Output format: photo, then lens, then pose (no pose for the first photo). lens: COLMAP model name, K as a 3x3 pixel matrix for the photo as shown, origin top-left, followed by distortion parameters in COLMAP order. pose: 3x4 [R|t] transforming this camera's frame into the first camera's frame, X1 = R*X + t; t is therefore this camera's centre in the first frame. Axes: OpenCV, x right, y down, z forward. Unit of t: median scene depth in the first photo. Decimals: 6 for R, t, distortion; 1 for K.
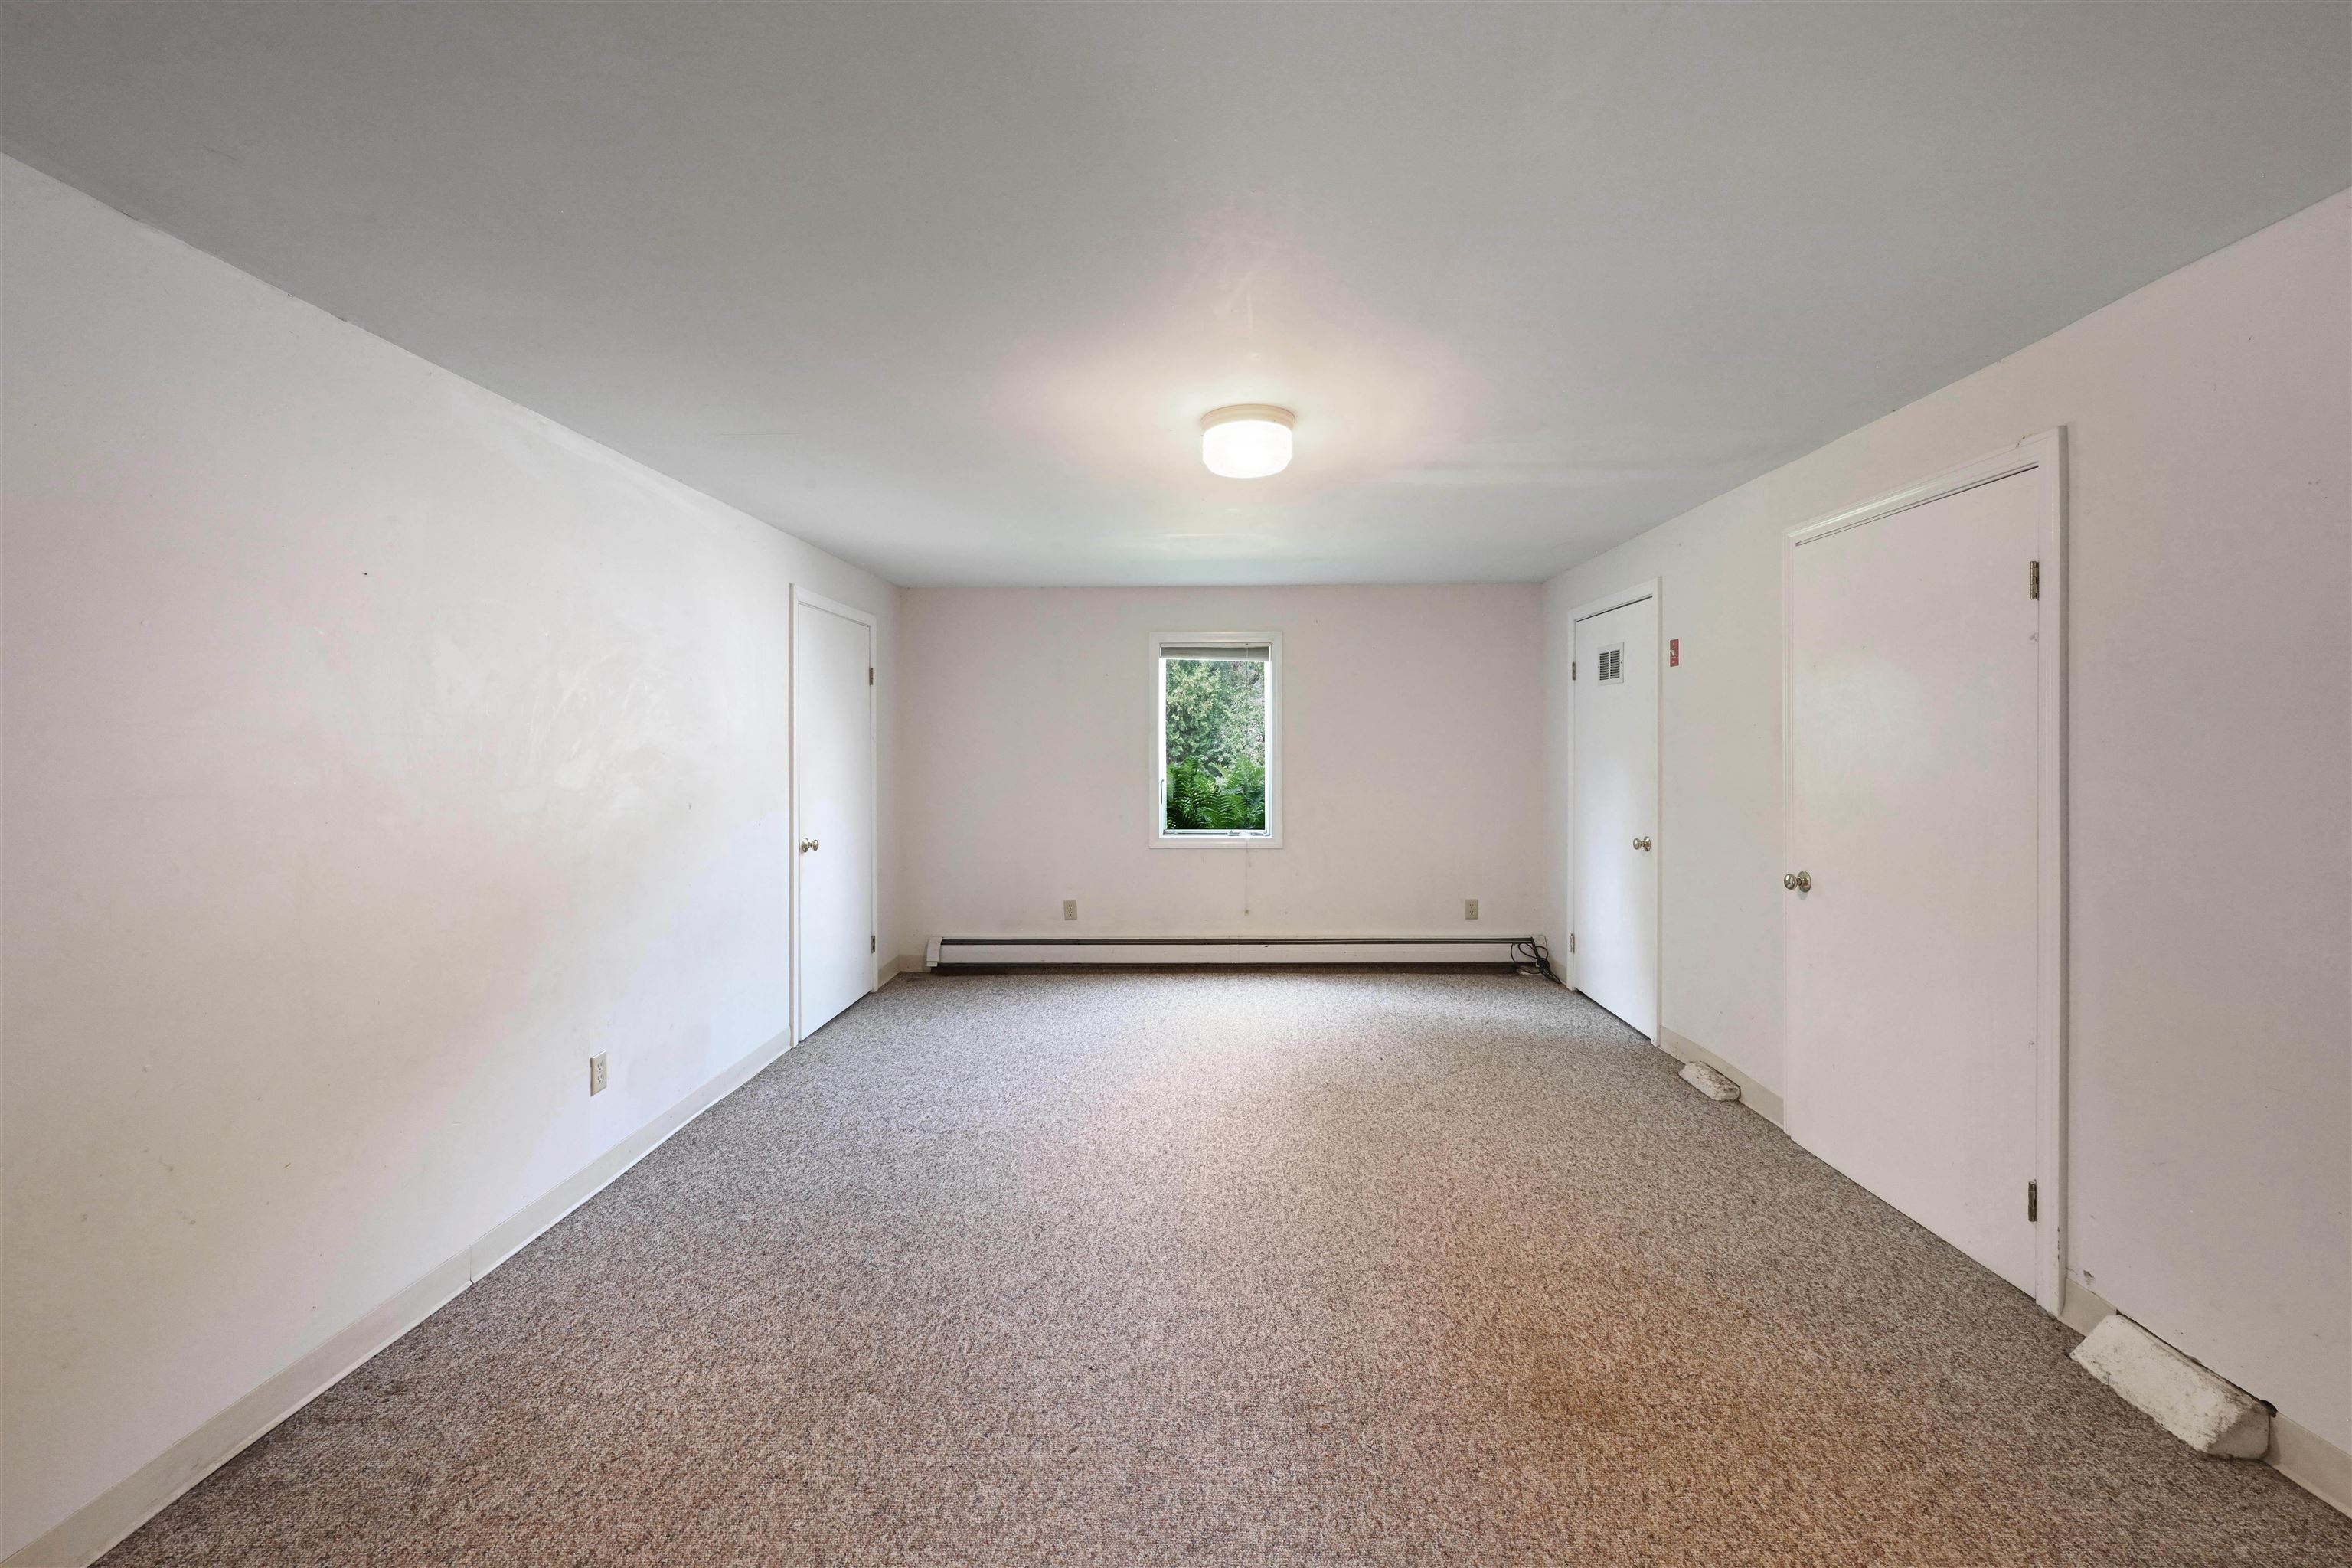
lens RADIAL K [[962.2, 0, 1188.1], [0, 962.2, 767.0], [0, 0, 1]] dist [-0.001537, 0.000620]
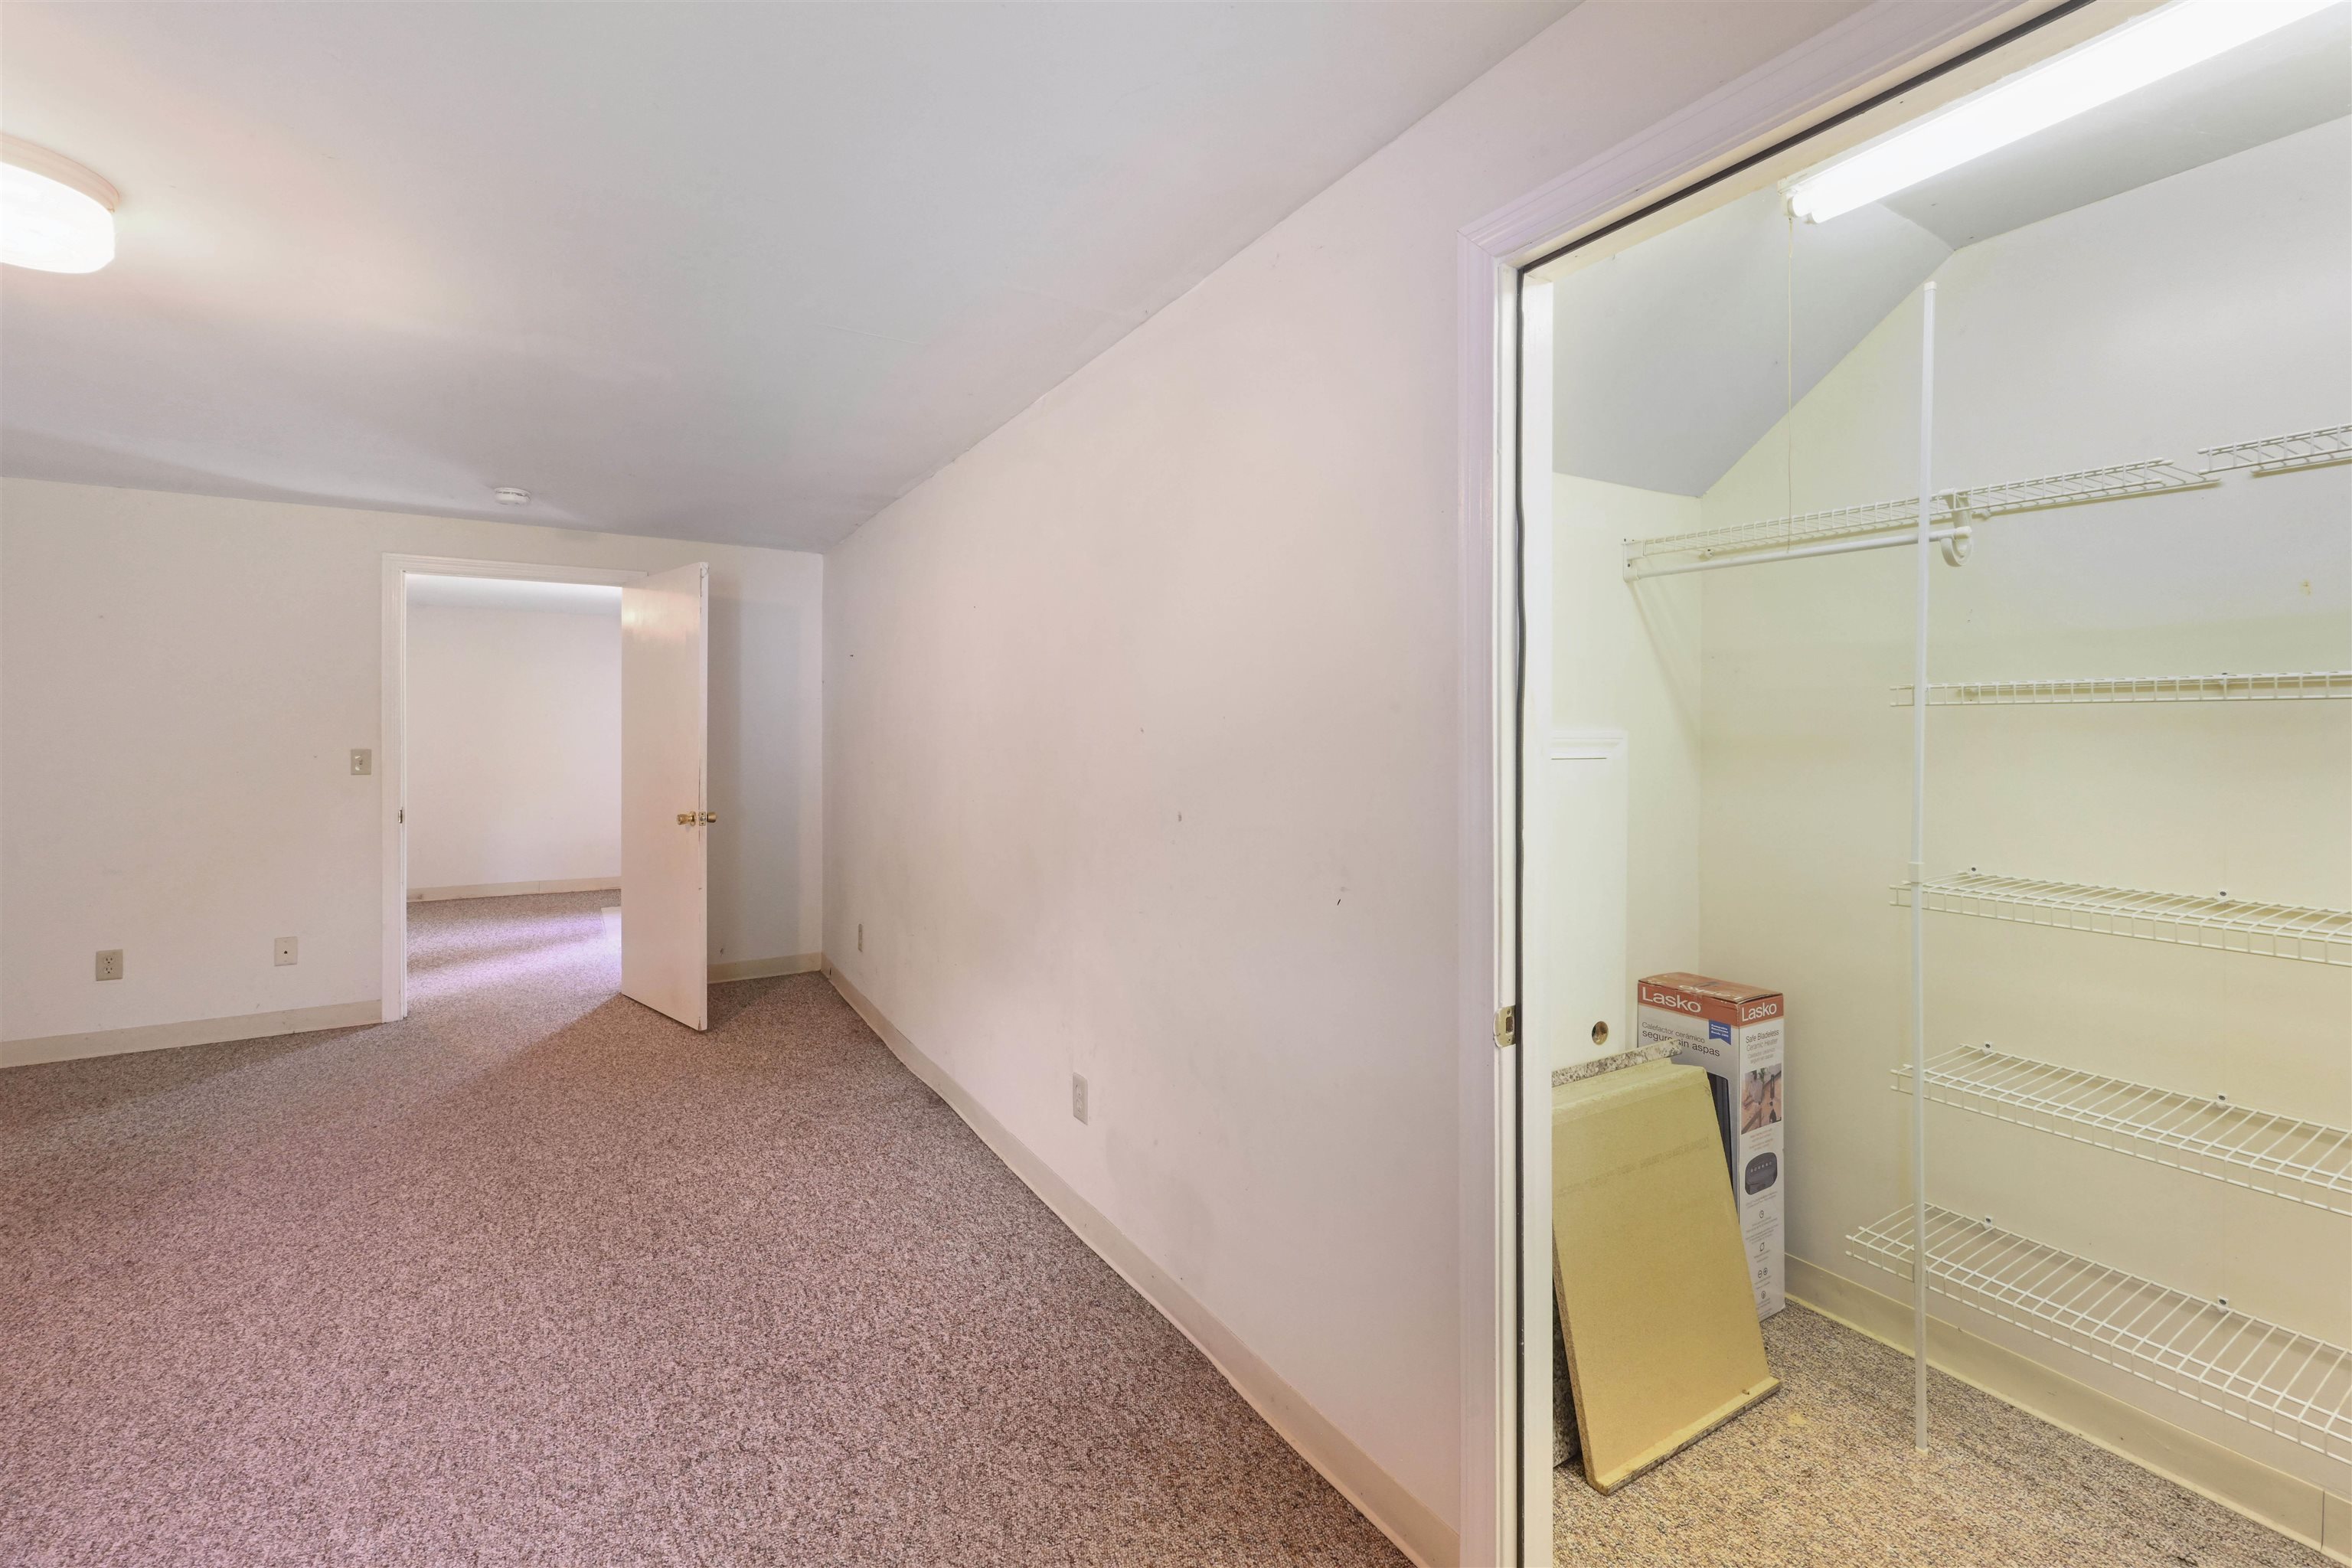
lens RADIAL K [[962.2, 0, 1155.4], [0, 962.2, 706.1], [0, 0, 1]] dist [-0.001537, 0.000620]
pose [[-0.841261, -0.005839, -0.540597, -0.236172], [-0.006395, 0.999979, -0.000850, -0.041724], [0.540591, 0.002742, -0.841281, 2.097197]]
